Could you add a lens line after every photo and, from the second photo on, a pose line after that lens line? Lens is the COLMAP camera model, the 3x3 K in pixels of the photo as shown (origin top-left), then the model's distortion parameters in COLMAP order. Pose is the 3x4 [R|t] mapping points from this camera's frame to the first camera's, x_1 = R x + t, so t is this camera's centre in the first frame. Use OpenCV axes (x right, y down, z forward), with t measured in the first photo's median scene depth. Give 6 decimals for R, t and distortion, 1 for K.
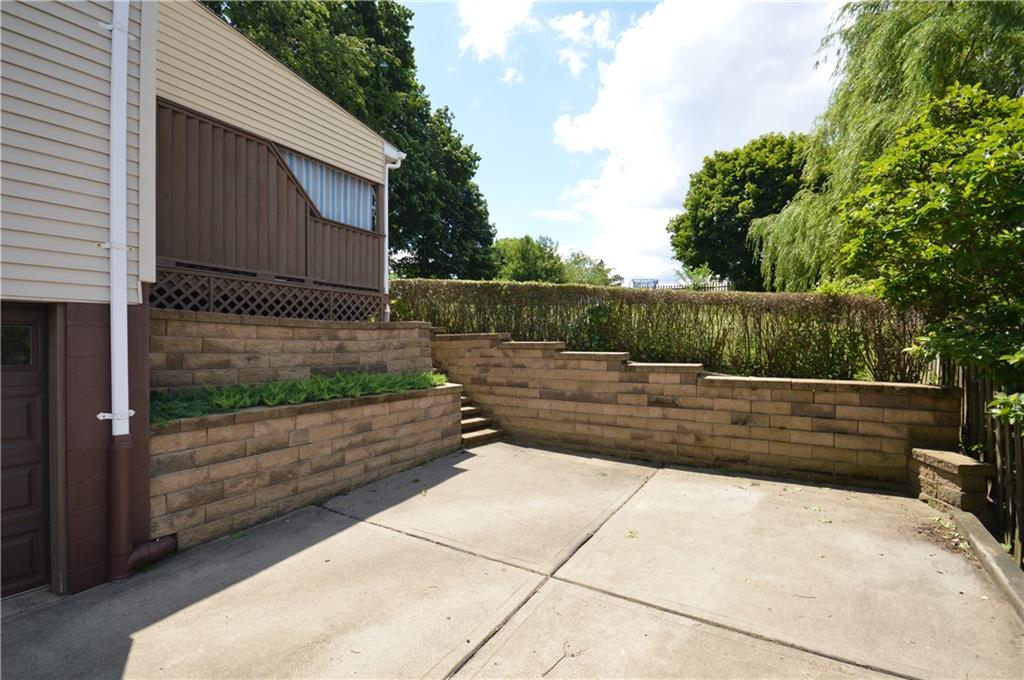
lens RADIAL K [[456.0, 0, 516.9], [0, 456.0, 337.5], [0, 0, 1]] dist [-0.002645, -0.001542]
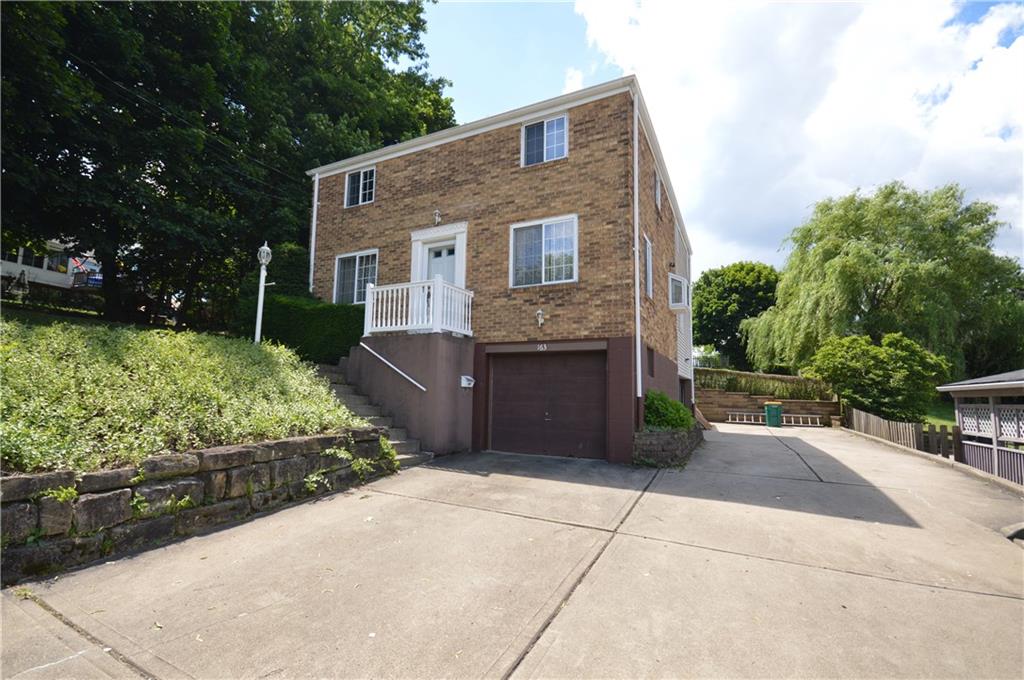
lens RADIAL K [[456.0, 0, 507.3], [0, 456.0, 343.1], [0, 0, 1]] dist [-0.002645, -0.001542]
pose [[0.995944, 0.030200, 0.084761, -0.489537], [-0.021879, 0.995002, -0.097433, 0.009203], [-0.087280, 0.095183, 0.991626, -0.589763]]
